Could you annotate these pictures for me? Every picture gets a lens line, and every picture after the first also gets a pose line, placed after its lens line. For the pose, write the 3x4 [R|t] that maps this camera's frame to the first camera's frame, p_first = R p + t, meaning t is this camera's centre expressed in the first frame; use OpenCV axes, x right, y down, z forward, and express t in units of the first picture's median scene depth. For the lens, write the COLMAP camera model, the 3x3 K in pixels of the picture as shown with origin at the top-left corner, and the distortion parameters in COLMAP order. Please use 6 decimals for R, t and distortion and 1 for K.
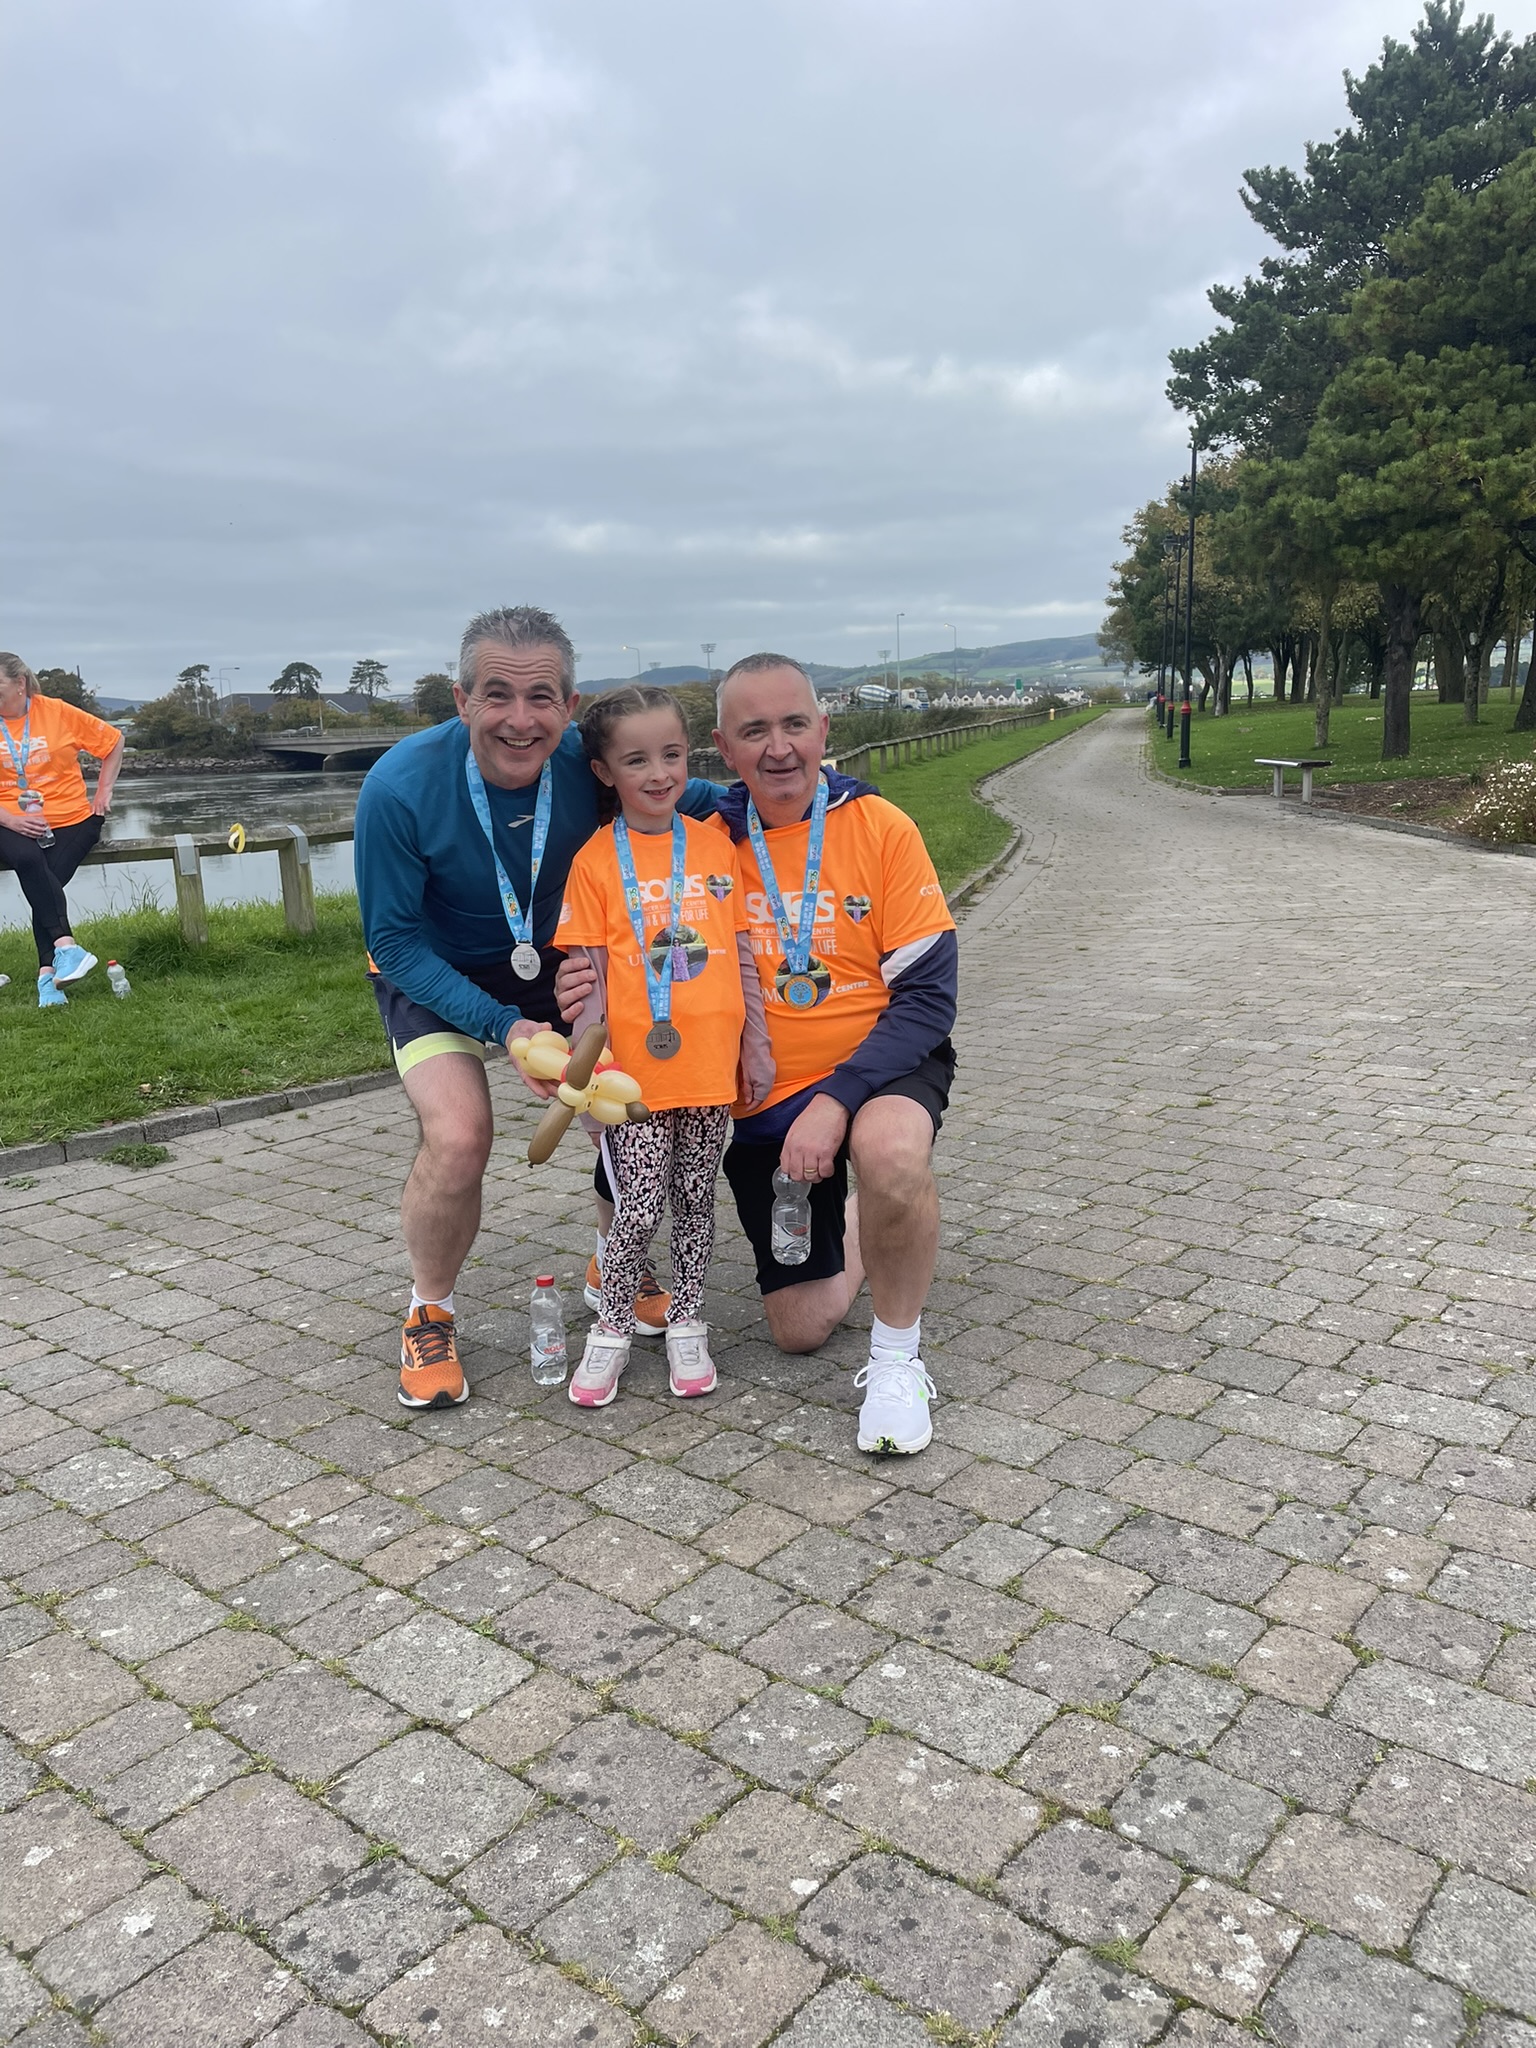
lens RADIAL K [[1560.8, 0, 768.2], [0, 1560.8, 1026.3], [0, 0, 1]] dist [0.002787, -0.033367]
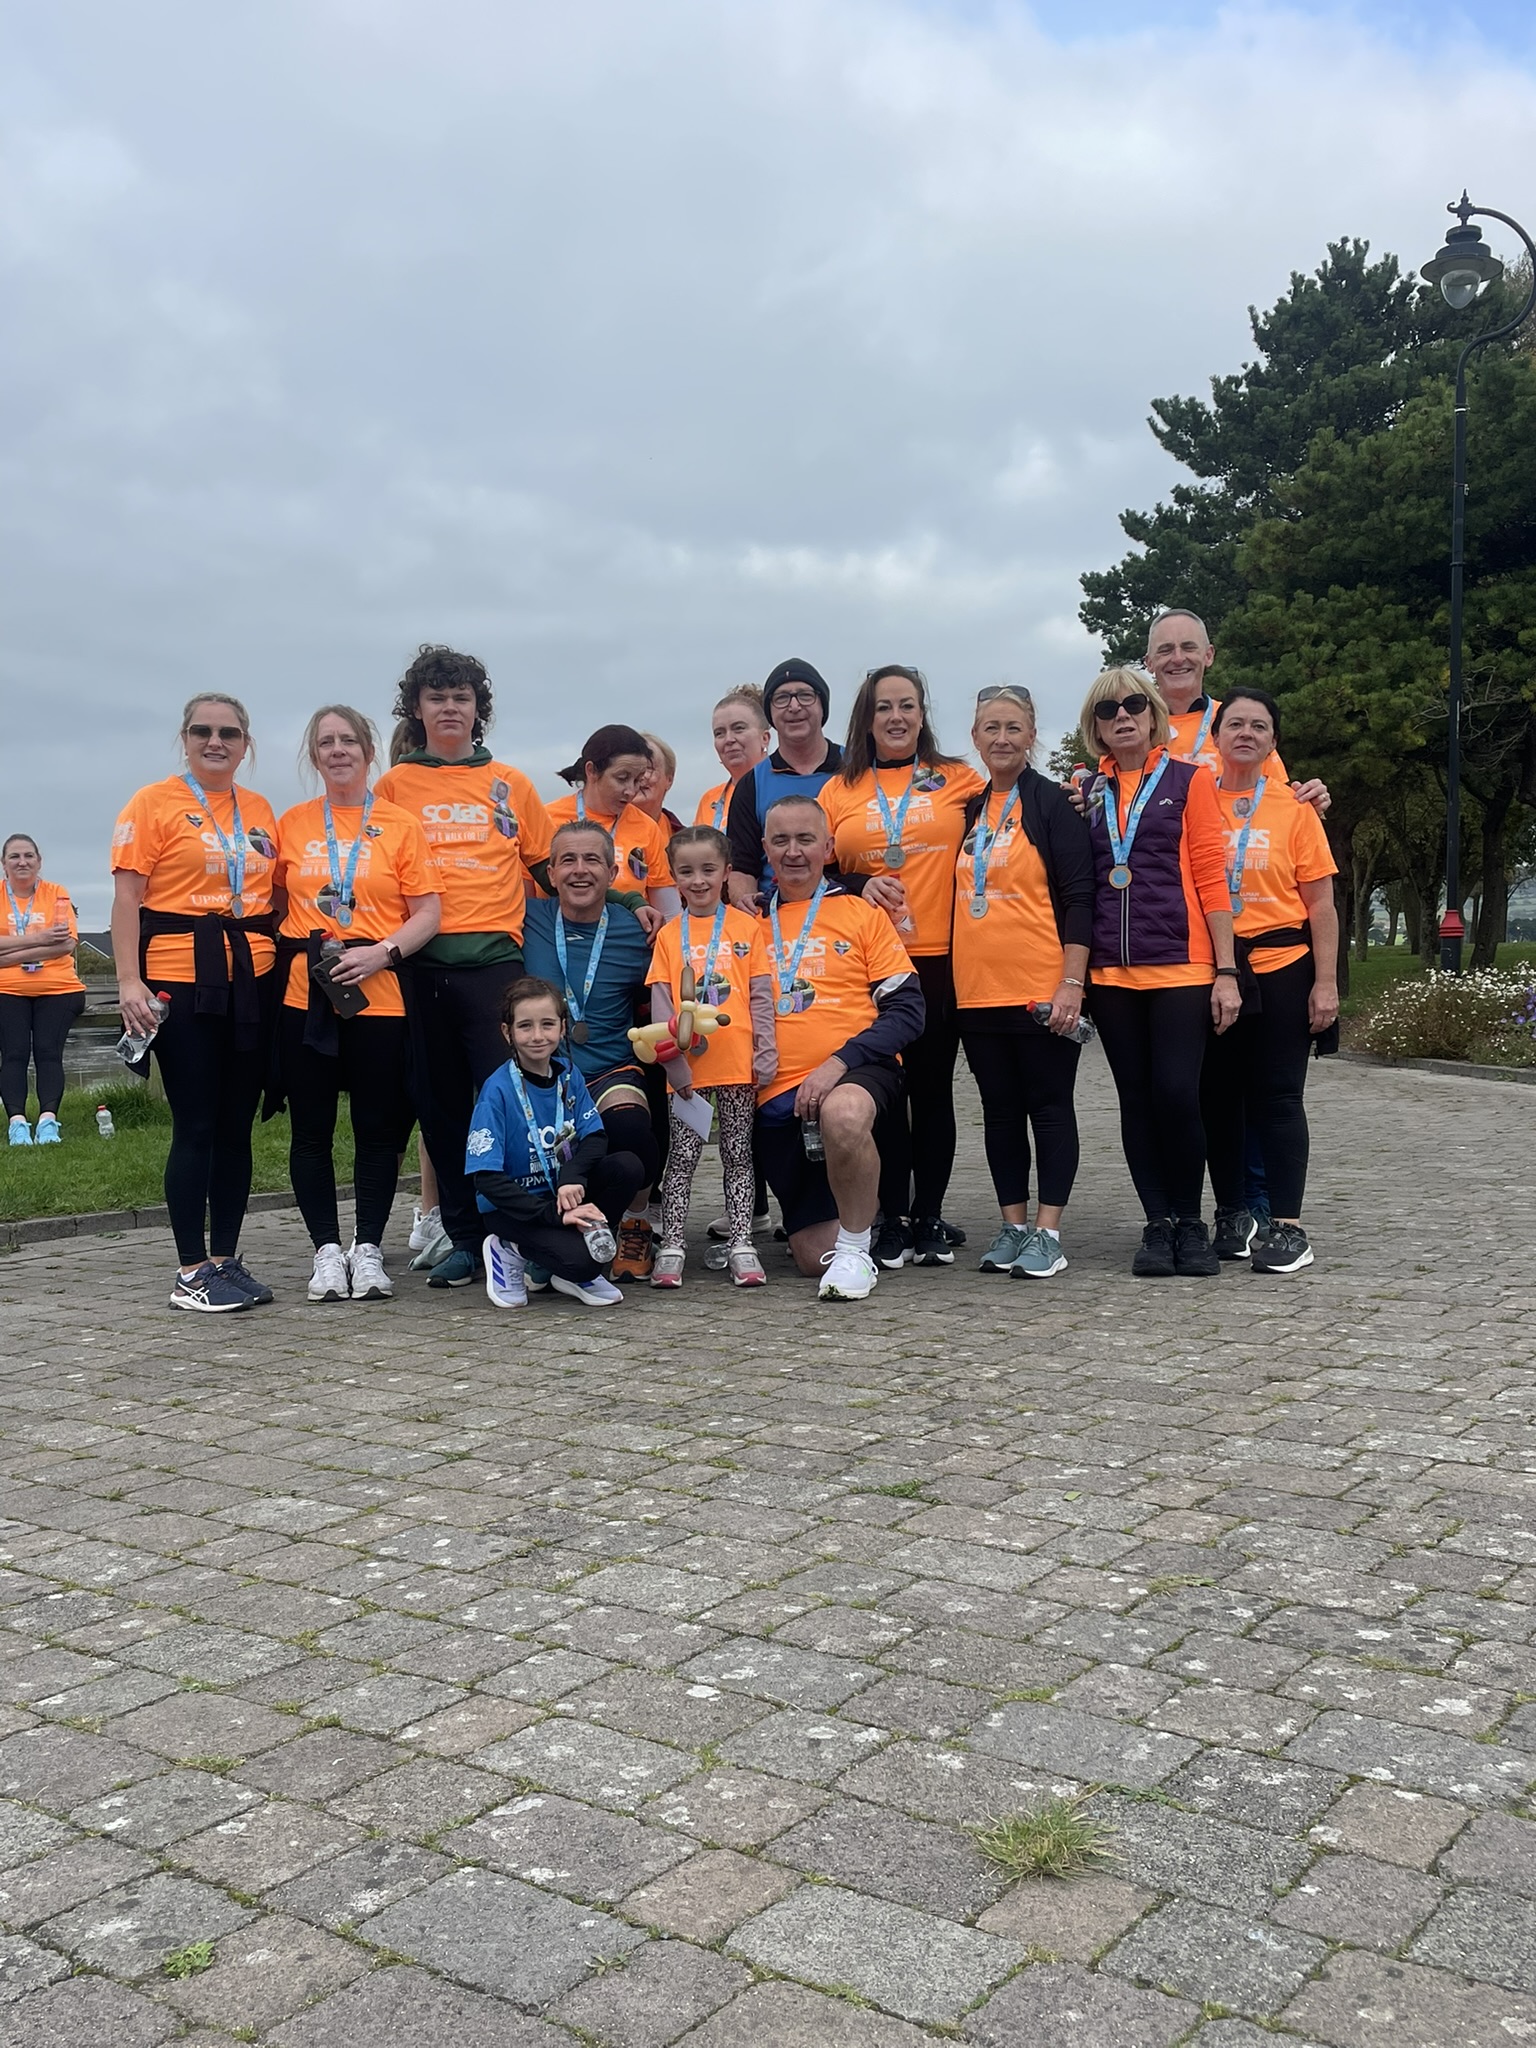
lens RADIAL K [[1919.1, 0, 769.5], [0, 1919.1, 1023.5], [0, 0, 1]] dist [0.023588, 0.000000]
pose [[0.997495, 0.012620, 0.069596, -0.019659], [-0.000953, 0.986263, -0.165177, 0.056101], [-0.070724, 0.164697, 0.983805, -0.170761]]
